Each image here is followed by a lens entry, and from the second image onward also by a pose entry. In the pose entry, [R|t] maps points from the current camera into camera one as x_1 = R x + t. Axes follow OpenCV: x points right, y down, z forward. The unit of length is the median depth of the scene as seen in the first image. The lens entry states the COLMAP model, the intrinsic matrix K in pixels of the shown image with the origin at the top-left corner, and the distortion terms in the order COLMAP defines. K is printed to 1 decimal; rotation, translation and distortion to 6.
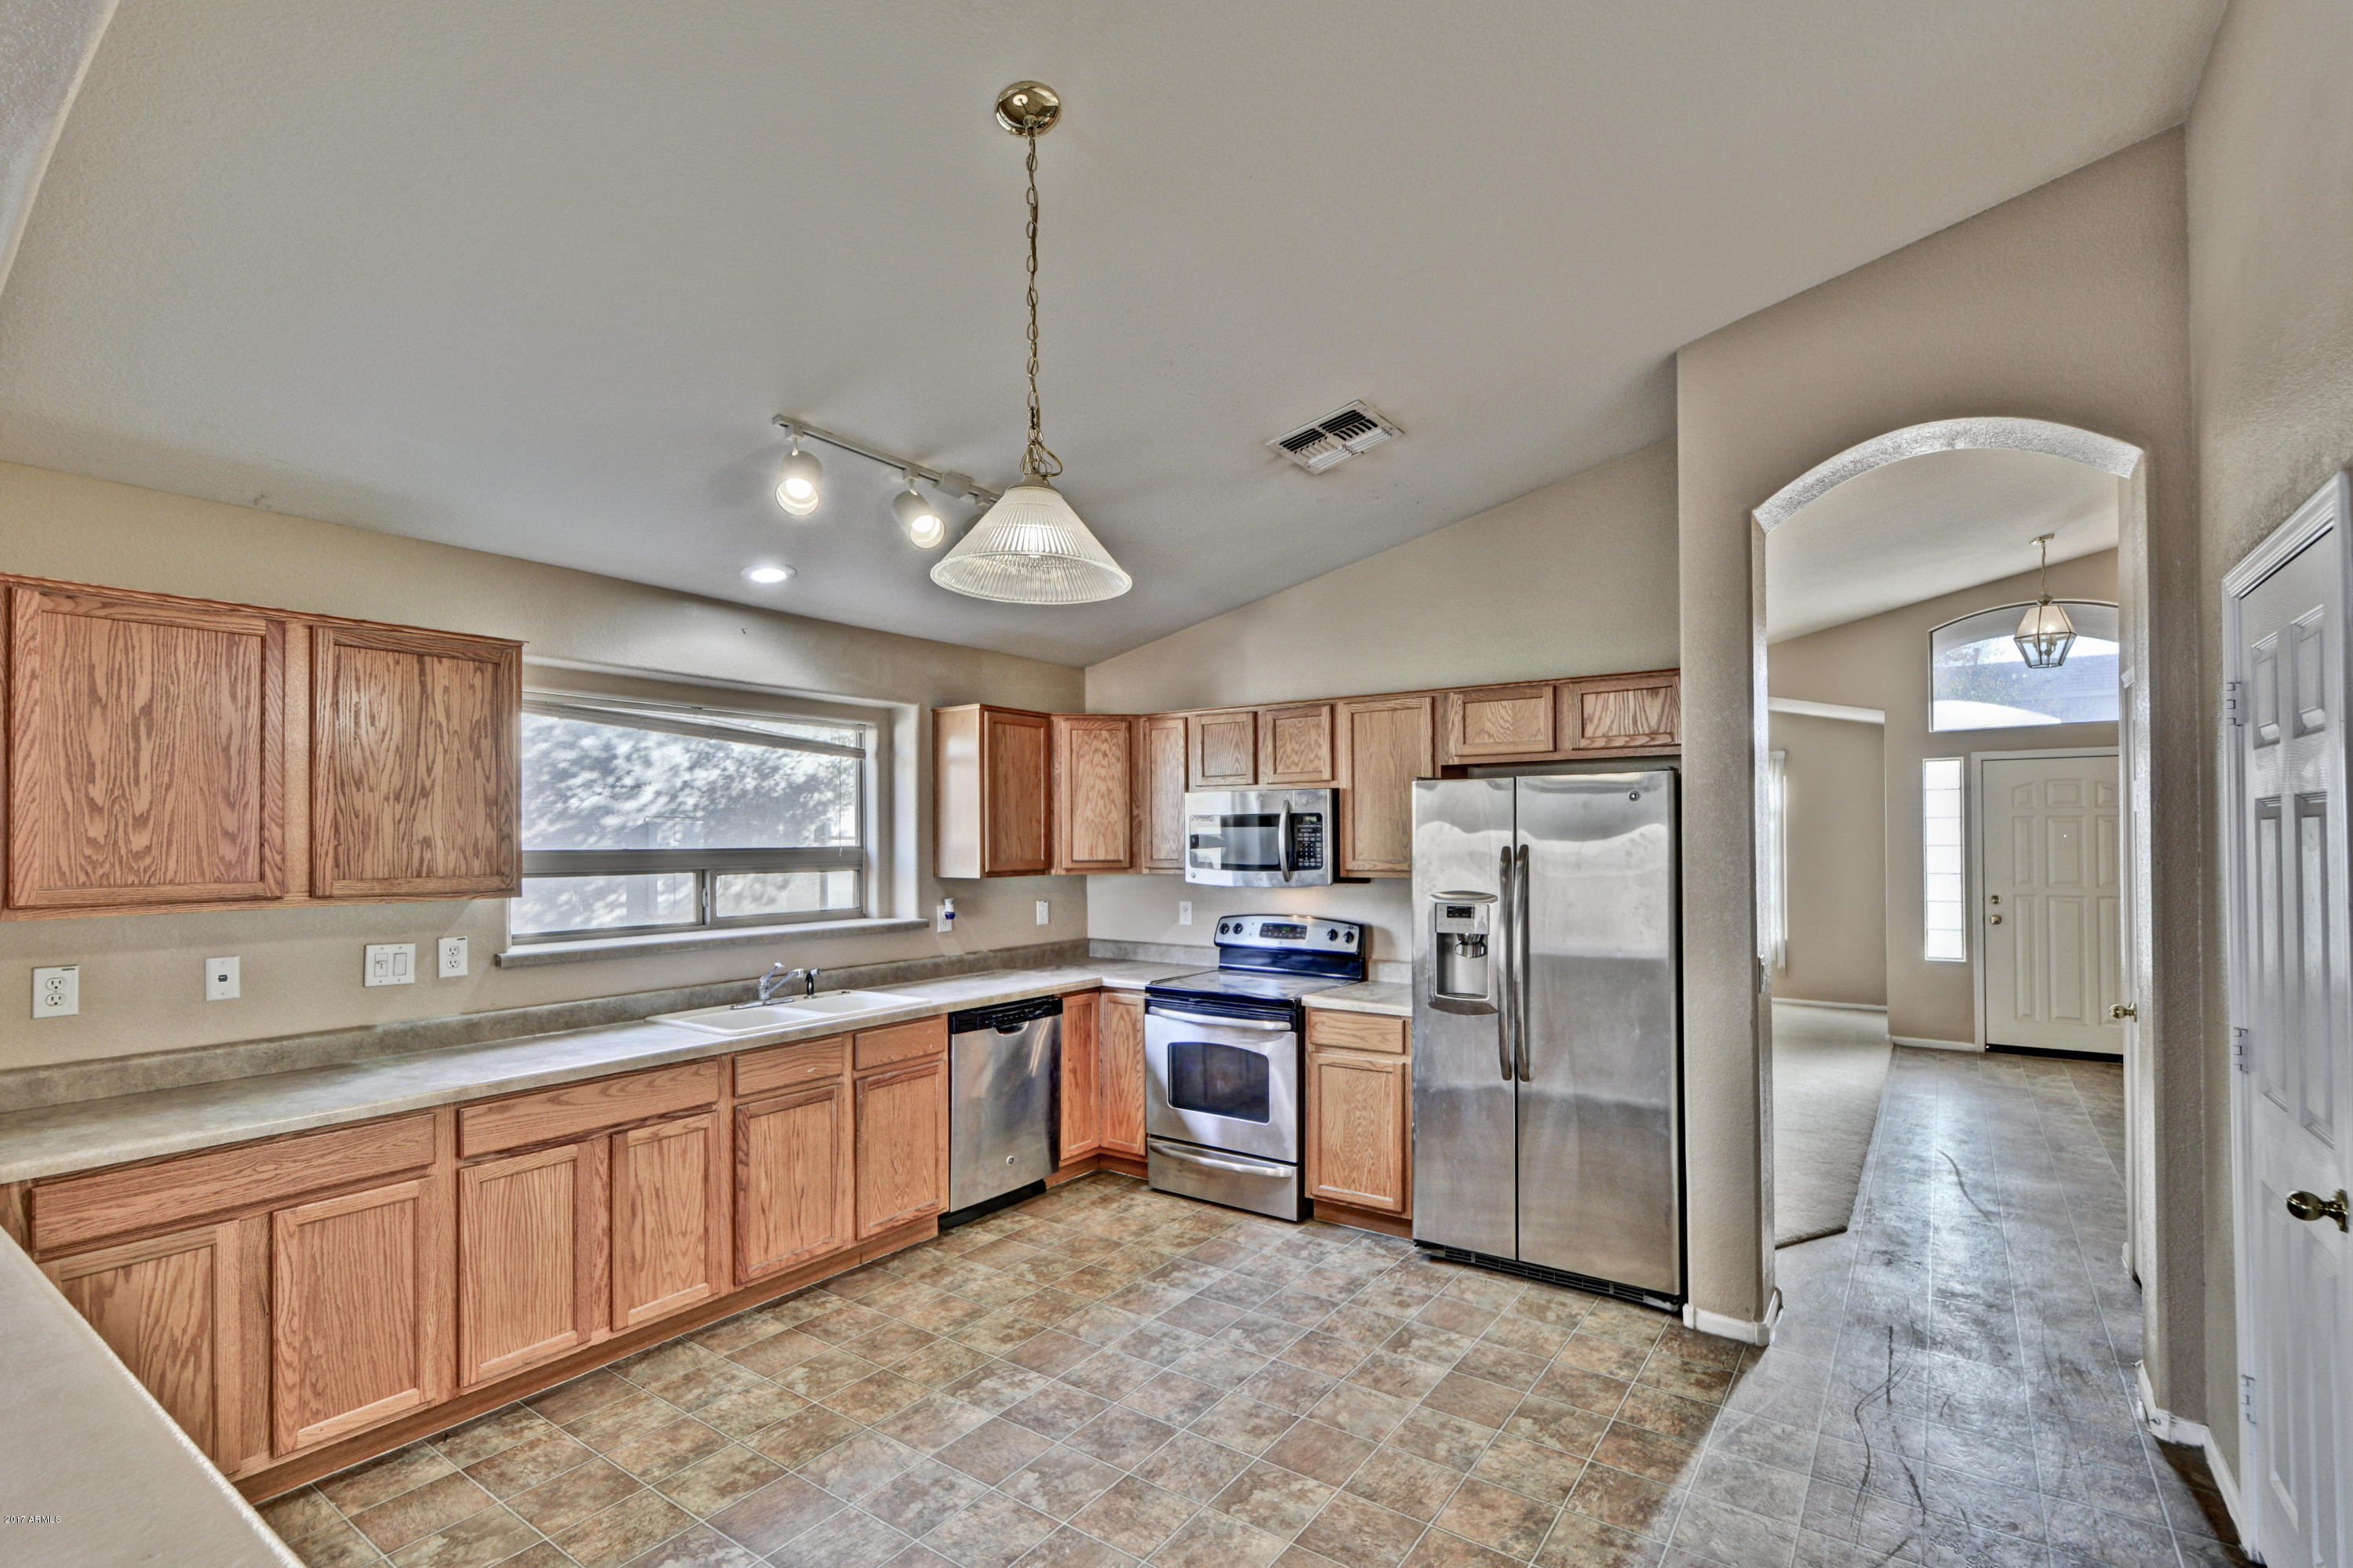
lens RADIAL K [[1066.5, 0, 1209.6], [0, 1066.5, 829.0], [0, 0, 1]] dist [0.003099, -0.000318]
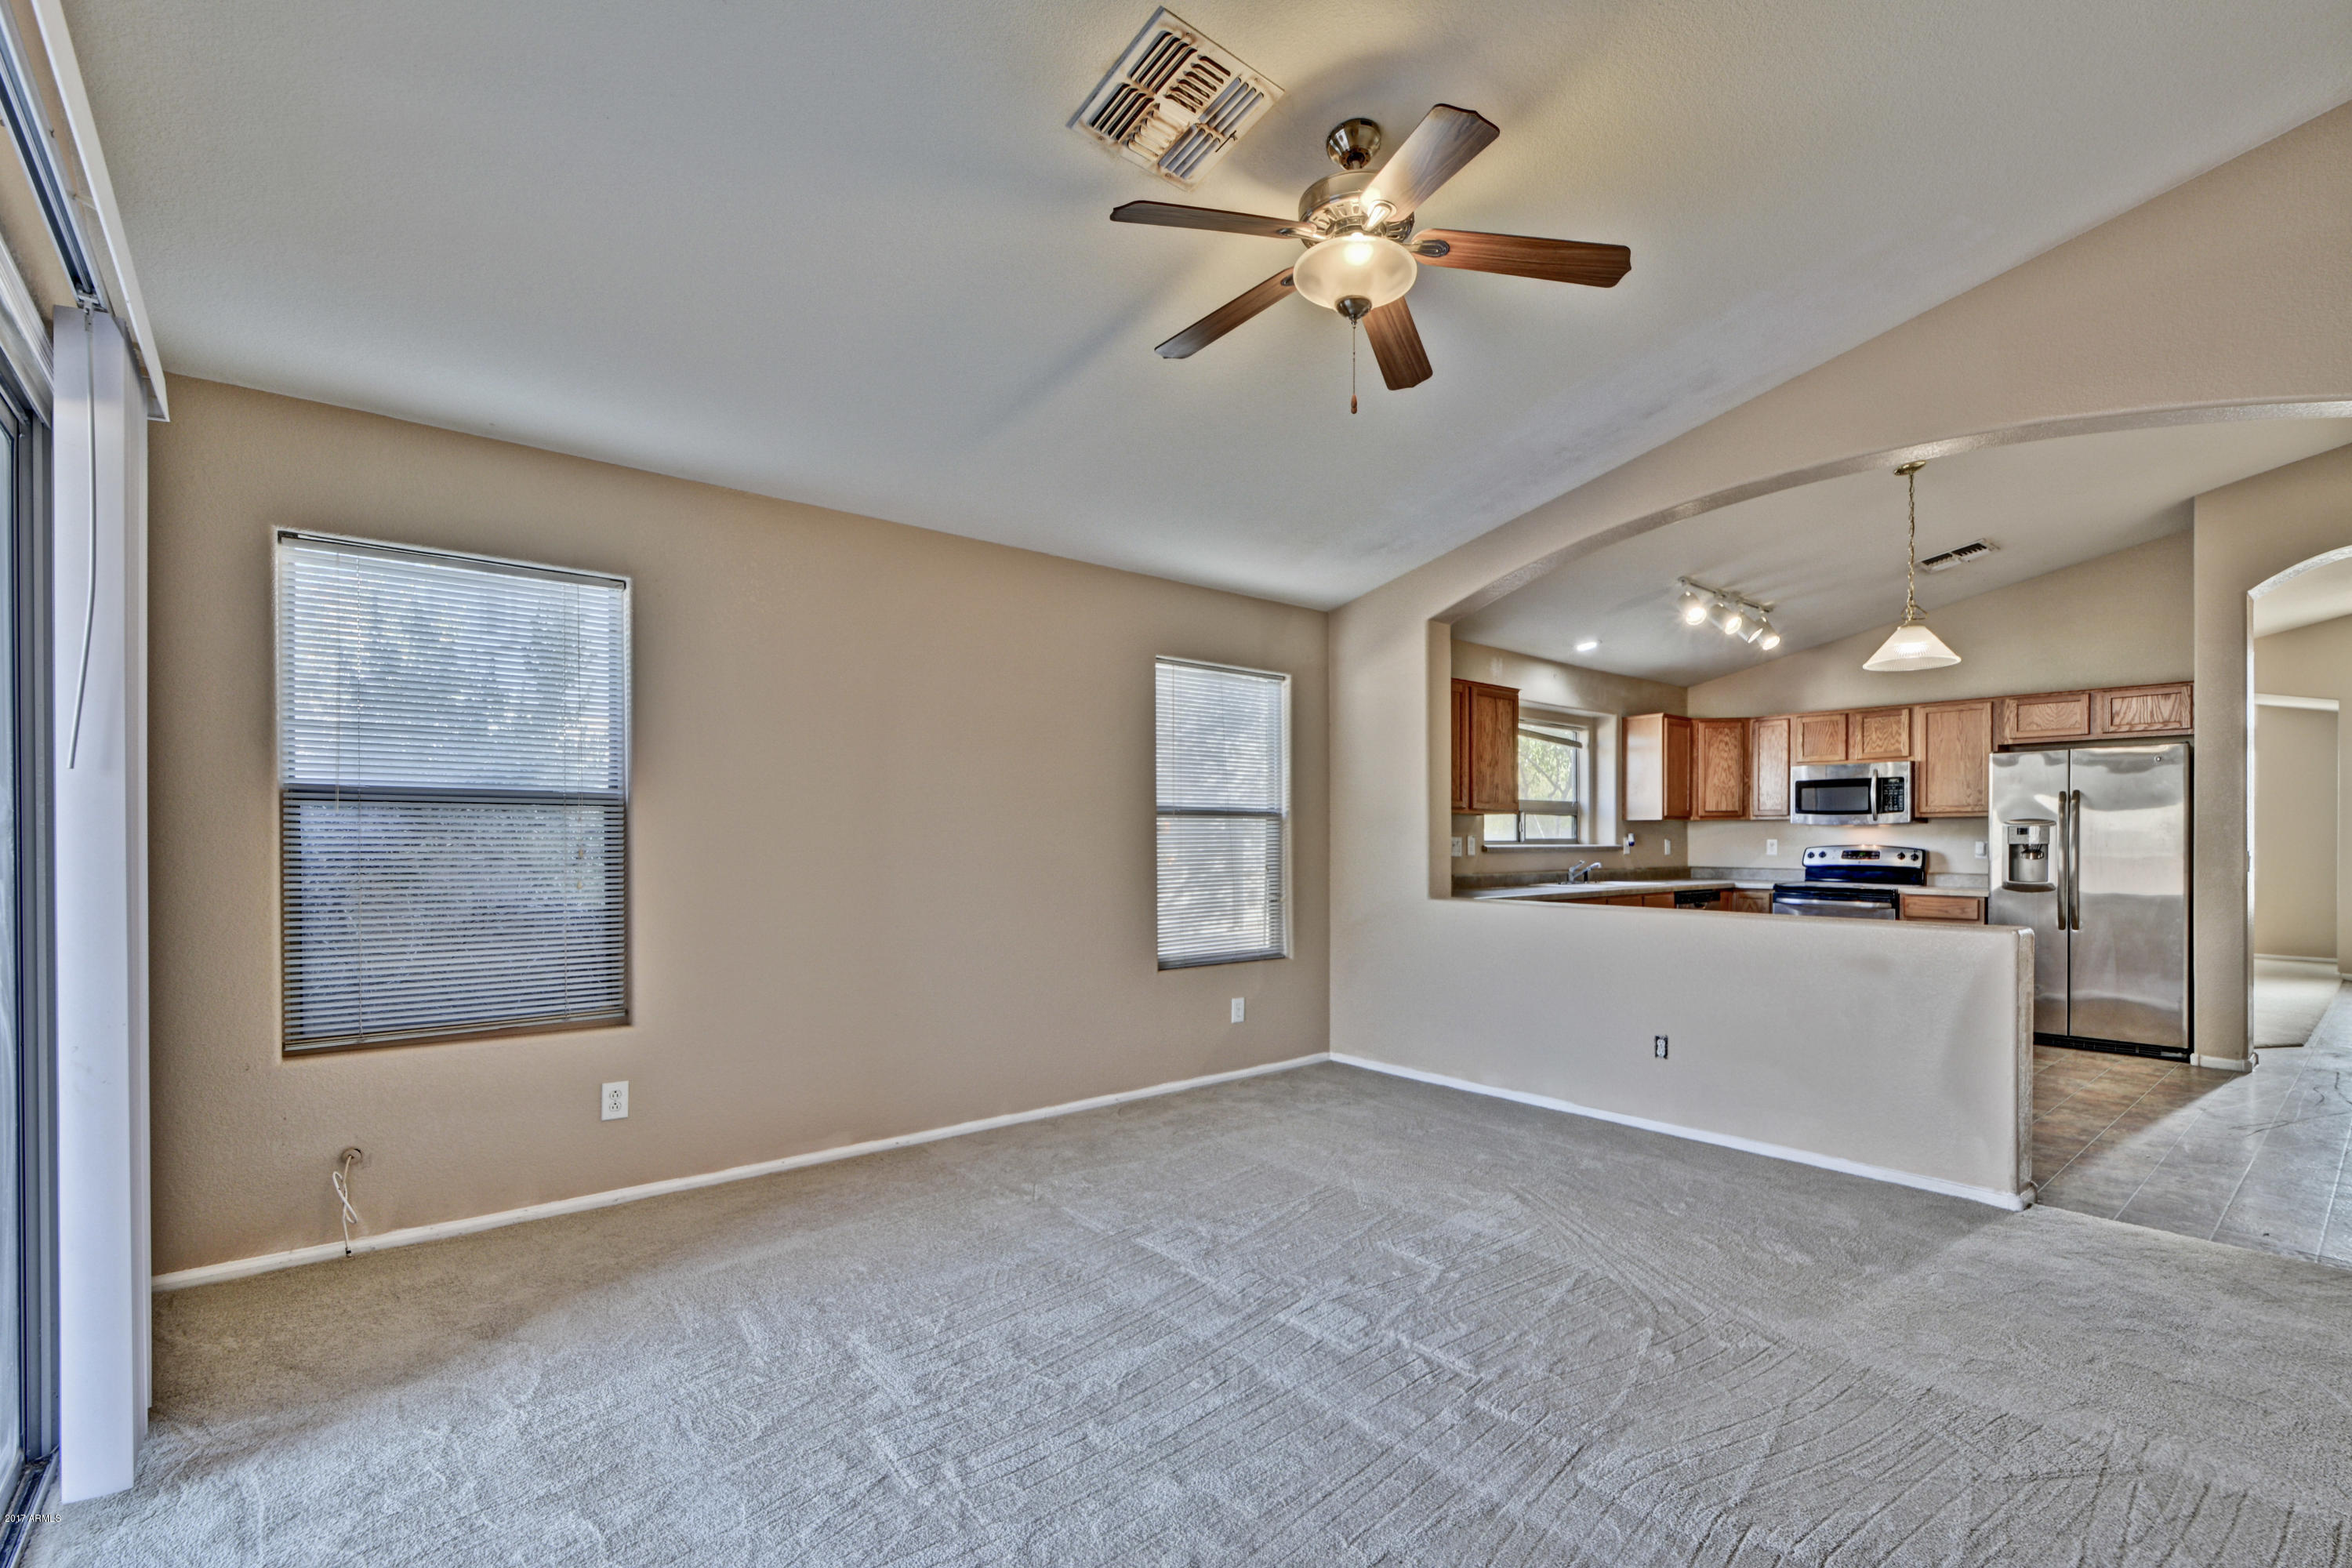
lens RADIAL K [[1035.9, 0, 1211.6], [0, 1035.9, 849.8], [0, 0, 1]] dist [-0.005880, -0.000470]
pose [[0.965205, 0.006873, -0.261405, -0.606924], [-0.002183, 0.999831, 0.018229, 0.084624], [0.261487, -0.017024, 0.965057, -0.944209]]
